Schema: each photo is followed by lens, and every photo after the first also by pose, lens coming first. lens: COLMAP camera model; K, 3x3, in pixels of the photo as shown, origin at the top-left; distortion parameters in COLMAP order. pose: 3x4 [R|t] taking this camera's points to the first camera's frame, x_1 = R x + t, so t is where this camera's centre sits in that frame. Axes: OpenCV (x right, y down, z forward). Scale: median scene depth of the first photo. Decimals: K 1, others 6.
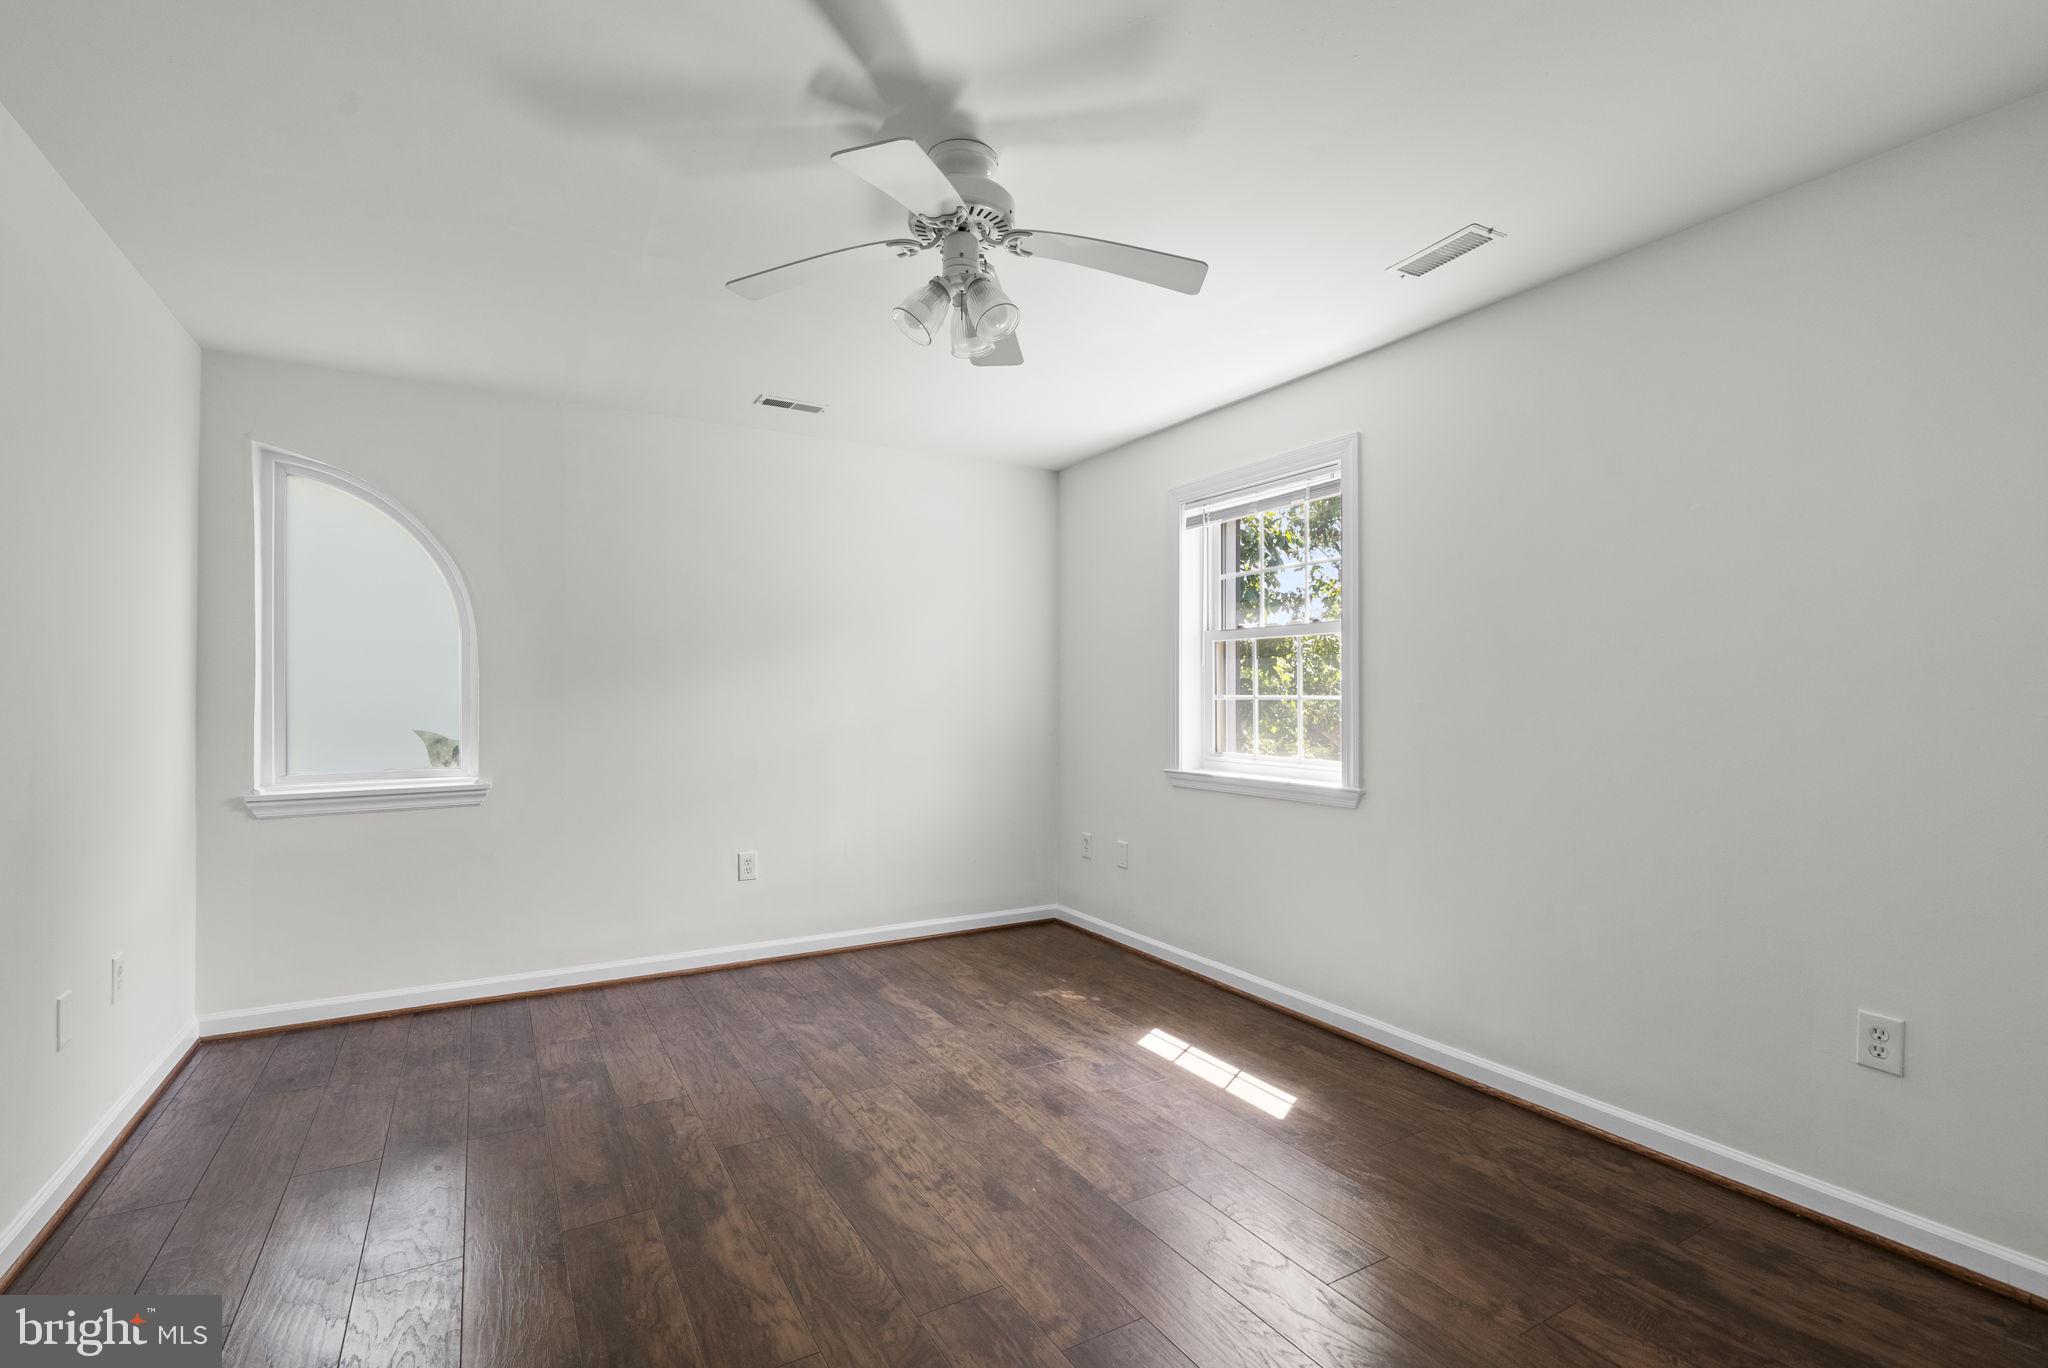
lens RADIAL K [[943.2, 0, 1021.8], [0, 943.2, 690.2], [0, 0, 1]] dist [-0.004556, 0.000000]
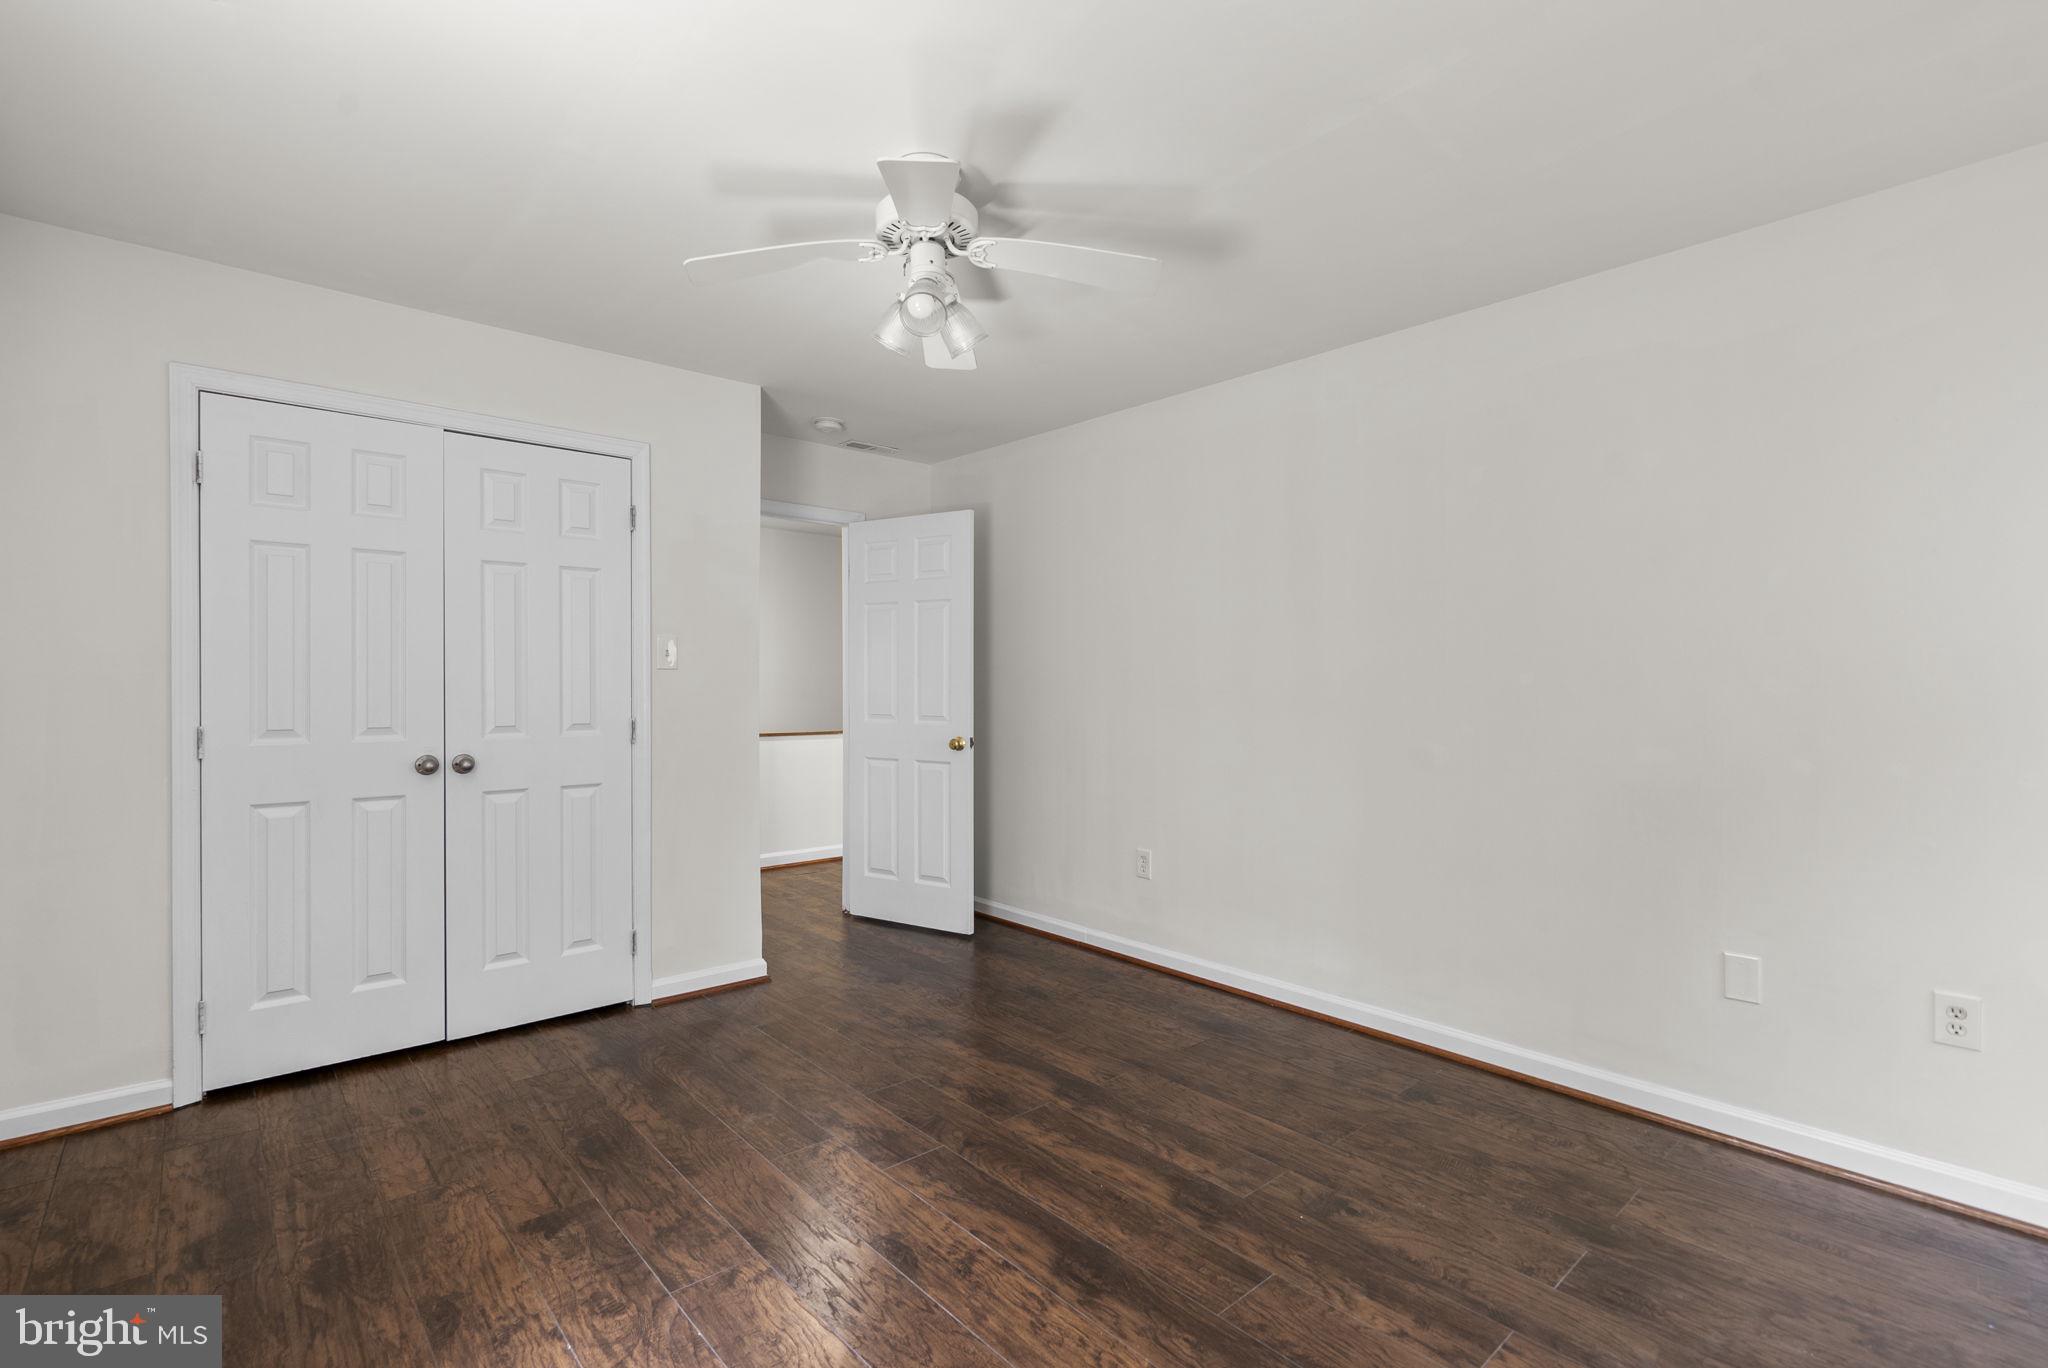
lens RADIAL K [[943.2, 0, 1021.8], [0, 943.2, 690.2], [0, 0, 1]] dist [-0.004556, 0.000000]
pose [[-0.980545, -0.001040, -0.196292, 0.035312], [-0.001925, 0.999989, 0.004314, 0.008032], [0.196285, 0.004608, -0.980536, 1.929368]]
